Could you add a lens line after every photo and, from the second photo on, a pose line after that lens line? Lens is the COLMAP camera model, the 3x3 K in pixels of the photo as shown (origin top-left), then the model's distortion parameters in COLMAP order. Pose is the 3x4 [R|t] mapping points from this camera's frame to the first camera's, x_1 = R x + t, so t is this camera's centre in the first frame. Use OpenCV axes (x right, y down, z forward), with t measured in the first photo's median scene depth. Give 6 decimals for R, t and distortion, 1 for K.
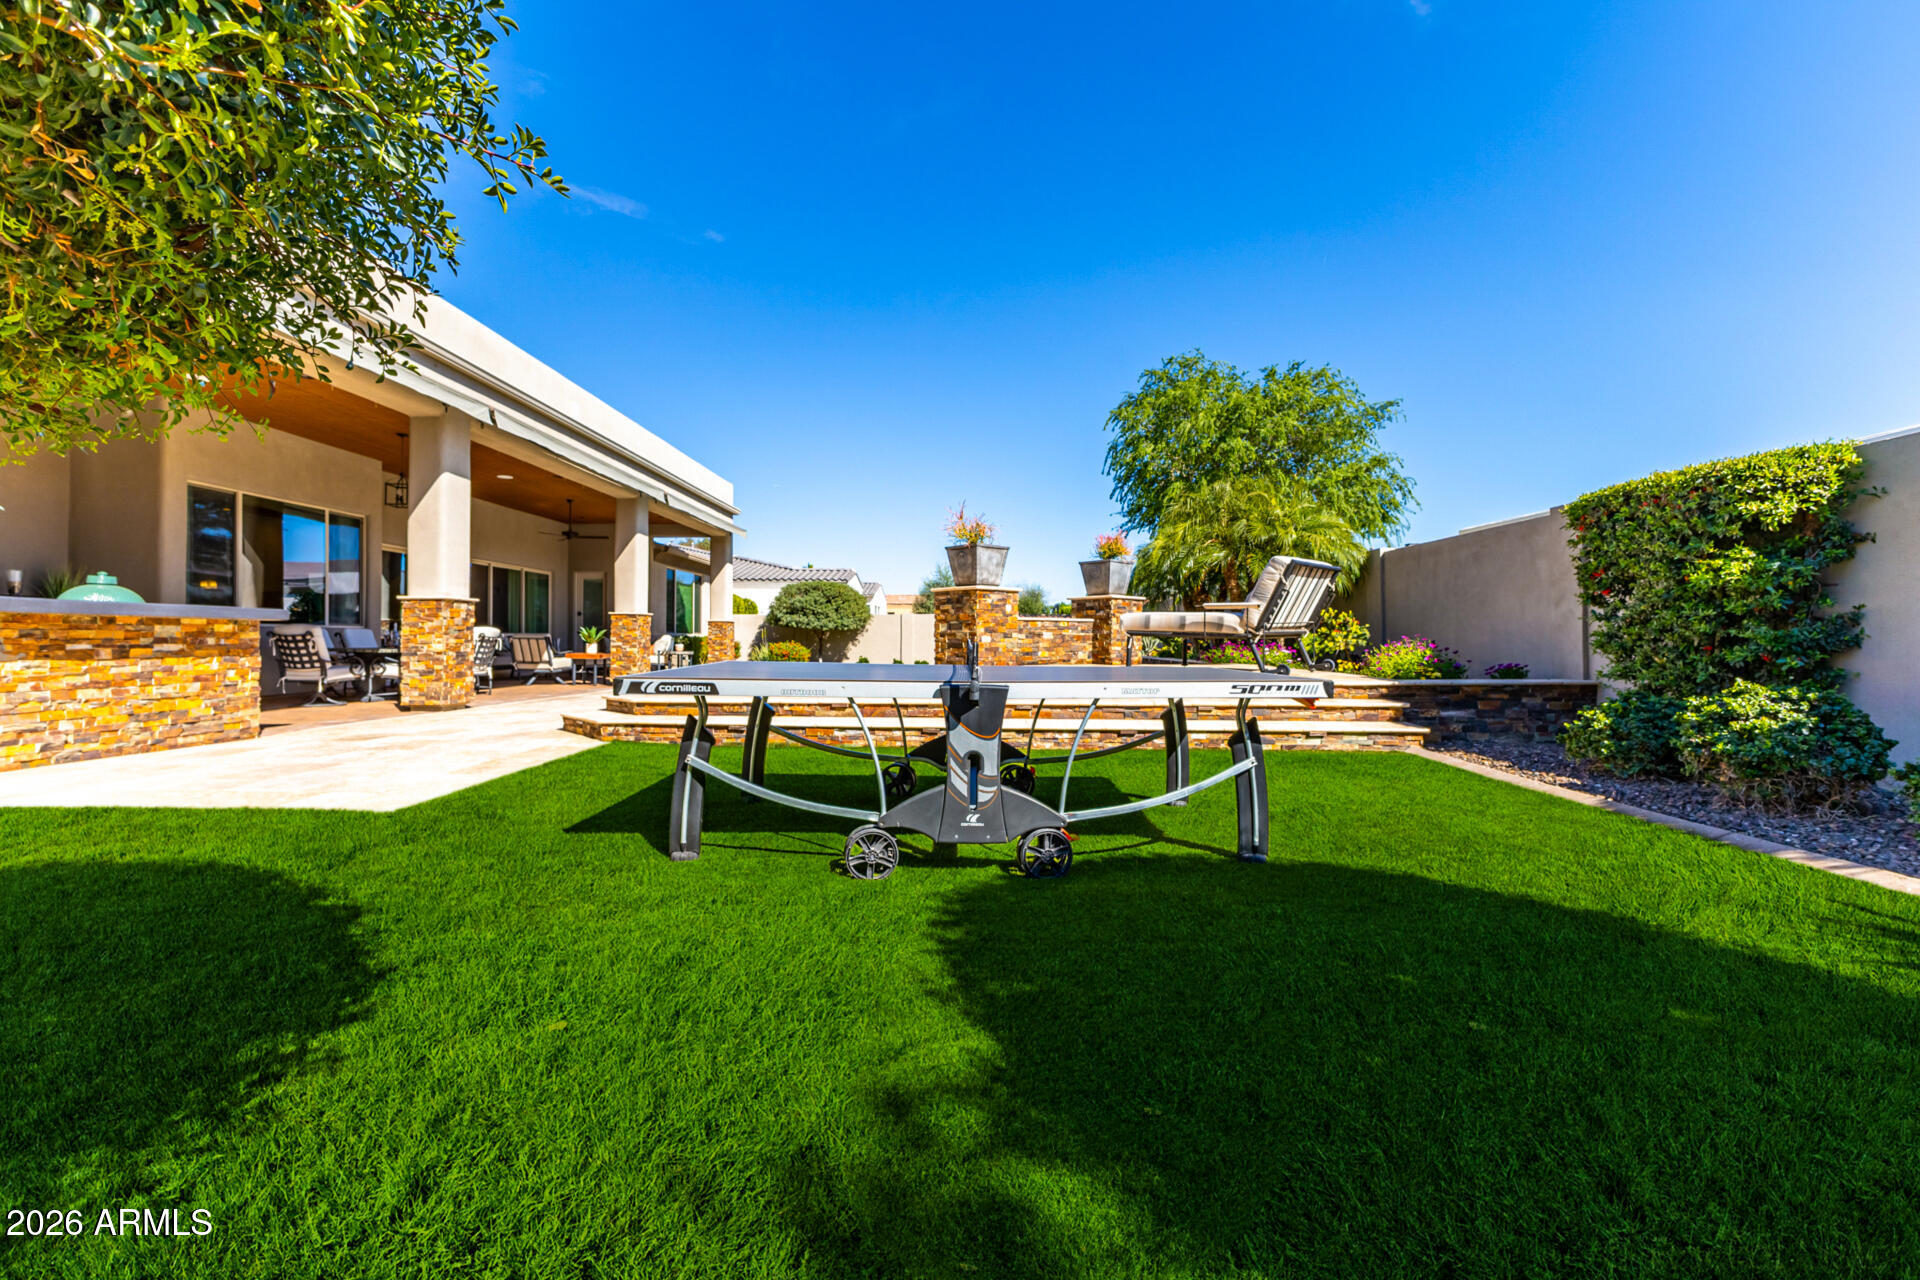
lens RADIAL K [[843.9, 0, 961.0], [0, 843.9, 639.4], [0, 0, 1]] dist [0.013566, -0.001167]
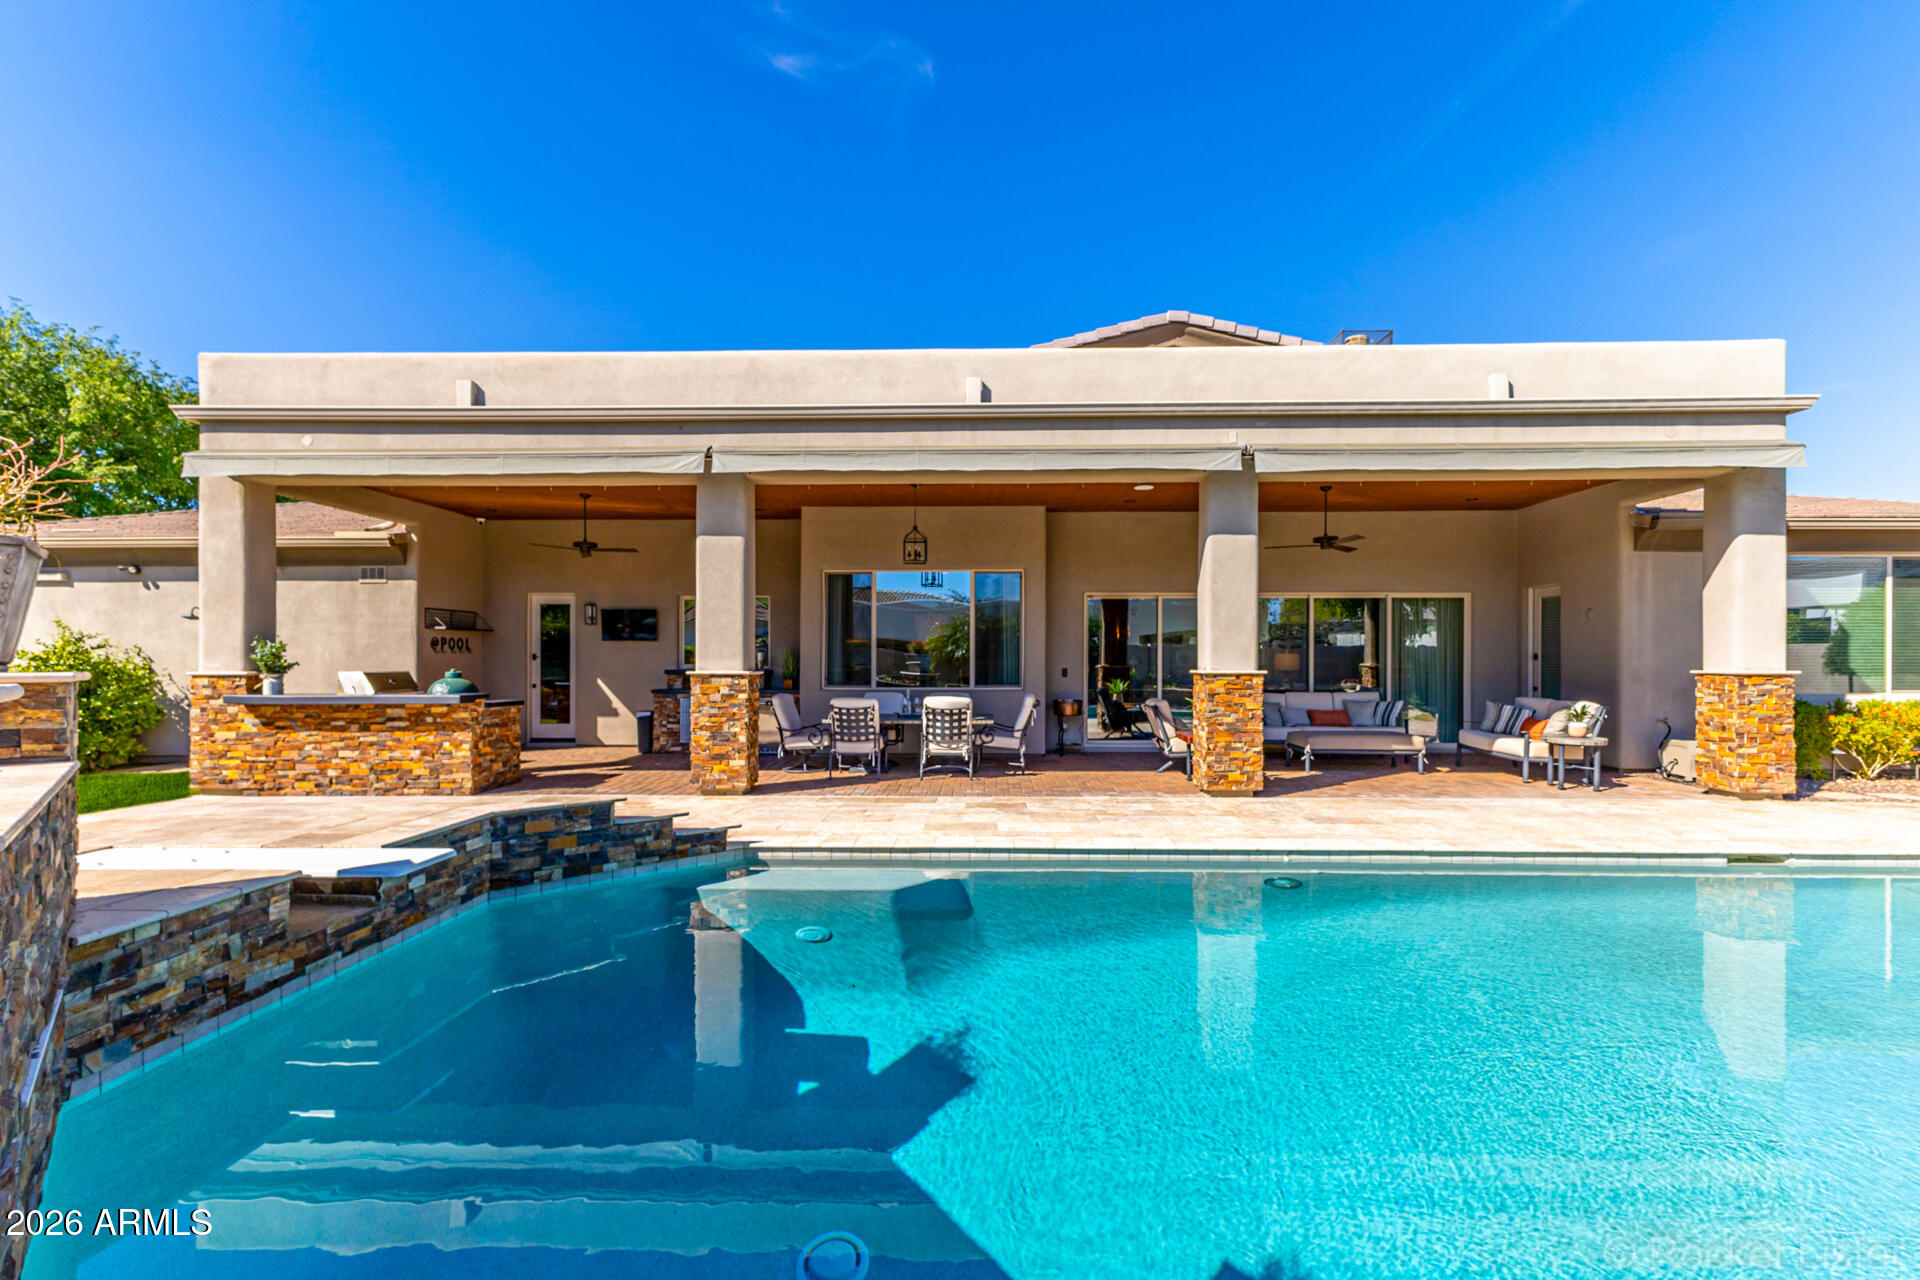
lens RADIAL K [[843.9, 0, 959.9], [0, 843.9, 655.4], [0, 0, 1]] dist [0.013566, -0.001167]
pose [[-0.007845, -0.005714, -0.999953, 0.484403], [0.003170, 0.999979, -0.005739, -0.095140], [0.999964, -0.003214, -0.007827, 1.969146]]
